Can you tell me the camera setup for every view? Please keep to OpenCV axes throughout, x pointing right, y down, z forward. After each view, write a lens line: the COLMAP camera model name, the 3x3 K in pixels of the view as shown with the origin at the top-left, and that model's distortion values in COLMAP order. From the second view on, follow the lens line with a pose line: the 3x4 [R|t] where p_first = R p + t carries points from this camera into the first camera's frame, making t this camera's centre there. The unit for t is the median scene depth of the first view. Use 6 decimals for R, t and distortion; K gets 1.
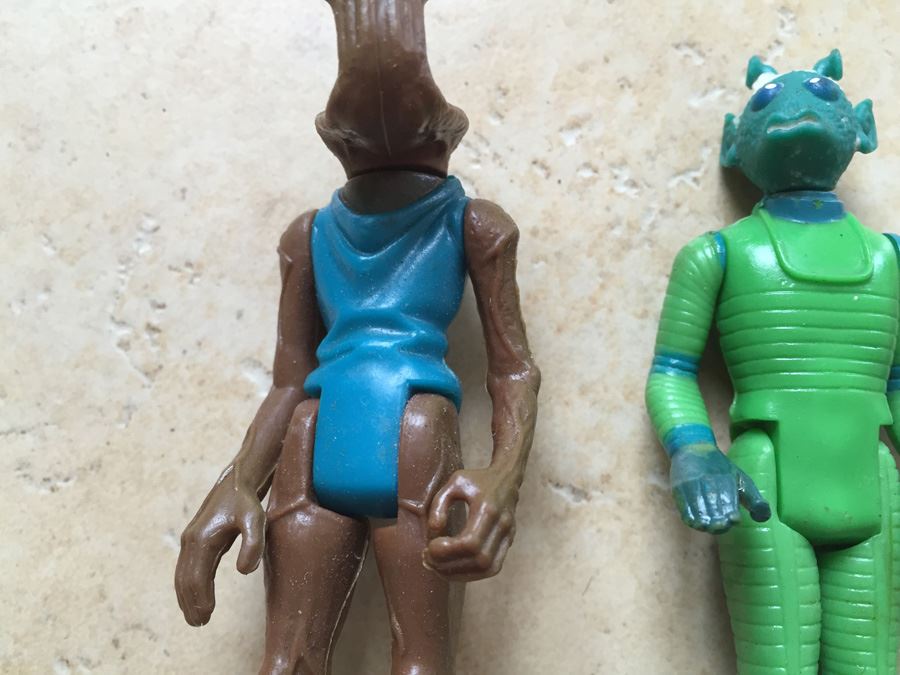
lens RADIAL K [[779.5, 0, 450.9], [0, 779.5, 338.5], [0, 0, 1]] dist [0.059627, -0.149730]
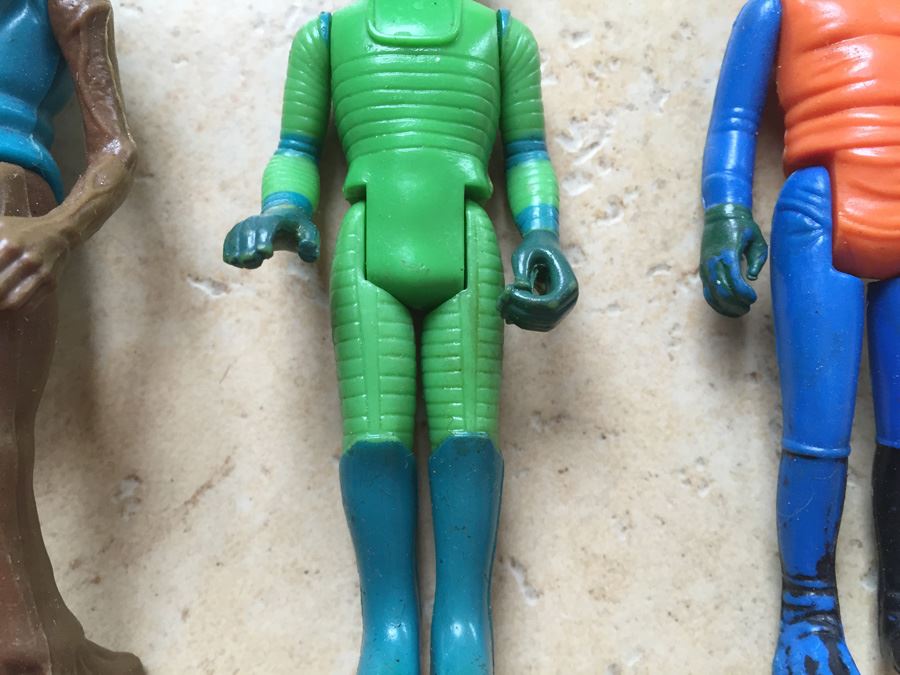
lens RADIAL K [[779.5, 0, 446.8], [0, 779.5, 335.6], [0, 0, 1]] dist [0.059627, -0.149730]
pose [[0.998518, -0.040047, 0.036853, 0.412726], [0.038517, 0.998403, 0.041321, 0.228162], [-0.038449, -0.039840, 0.998466, -0.023338]]
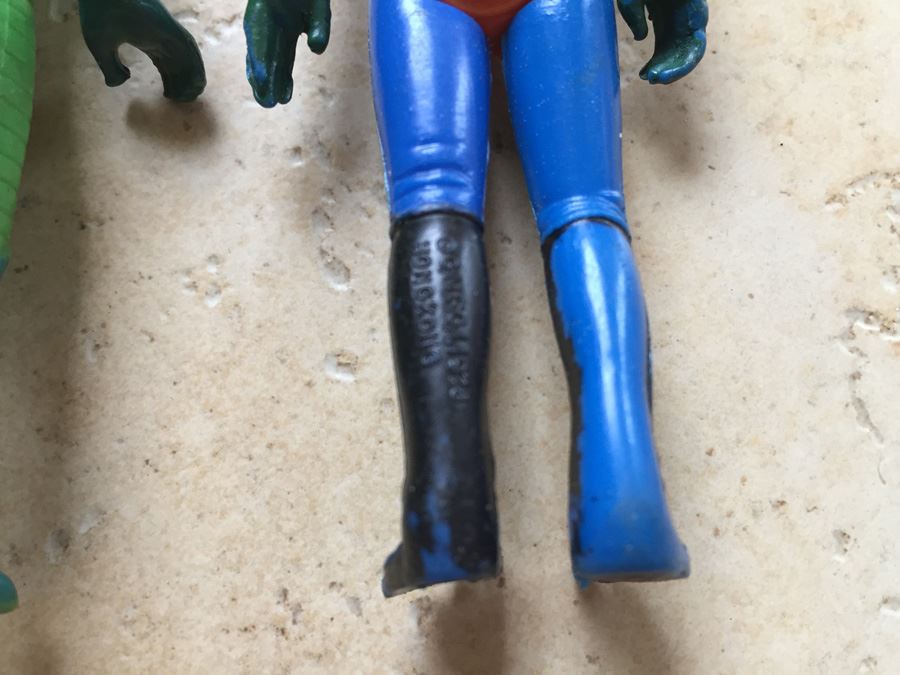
lens RADIAL K [[779.5, 0, 468.5], [0, 779.5, 339.0], [0, 0, 1]] dist [0.059627, -0.149730]
pose [[0.998892, -0.031465, 0.035006, 0.977191], [0.032175, 0.999284, -0.019896, 0.538472], [-0.034355, 0.021001, 0.999189, 0.215408]]
